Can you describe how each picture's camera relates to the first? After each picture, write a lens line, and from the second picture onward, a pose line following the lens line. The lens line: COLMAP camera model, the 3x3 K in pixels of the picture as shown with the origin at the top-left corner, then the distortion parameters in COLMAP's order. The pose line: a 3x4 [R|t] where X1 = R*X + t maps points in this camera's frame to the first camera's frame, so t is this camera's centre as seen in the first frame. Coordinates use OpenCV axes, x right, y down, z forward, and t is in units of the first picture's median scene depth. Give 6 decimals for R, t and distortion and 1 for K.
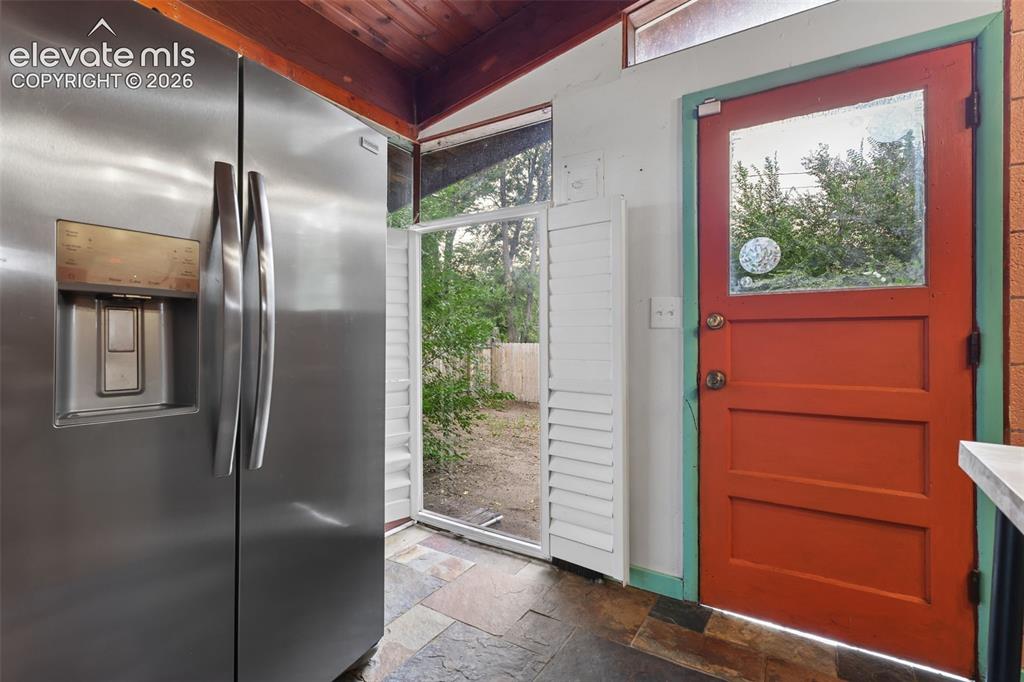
lens RADIAL K [[479.3, 0, 508.1], [0, 479.3, 336.9], [0, 0, 1]] dist [-0.000433, 0.000371]
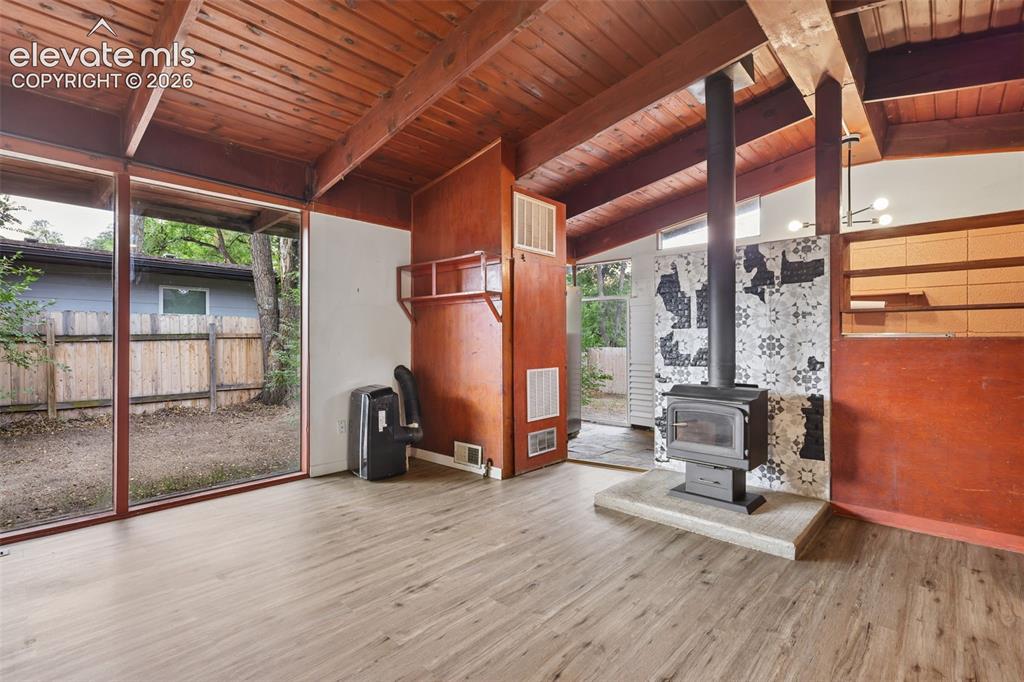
lens RADIAL K [[479.3, 0, 508.1], [0, 479.3, 336.9], [0, 0, 1]] dist [-0.000433, 0.000371]
pose [[0.984109, 0.000813, -0.177563, -0.016171], [-0.002340, 0.999962, -0.008388, -0.002966], [0.177549, 0.008671, 0.984074, -0.257760]]
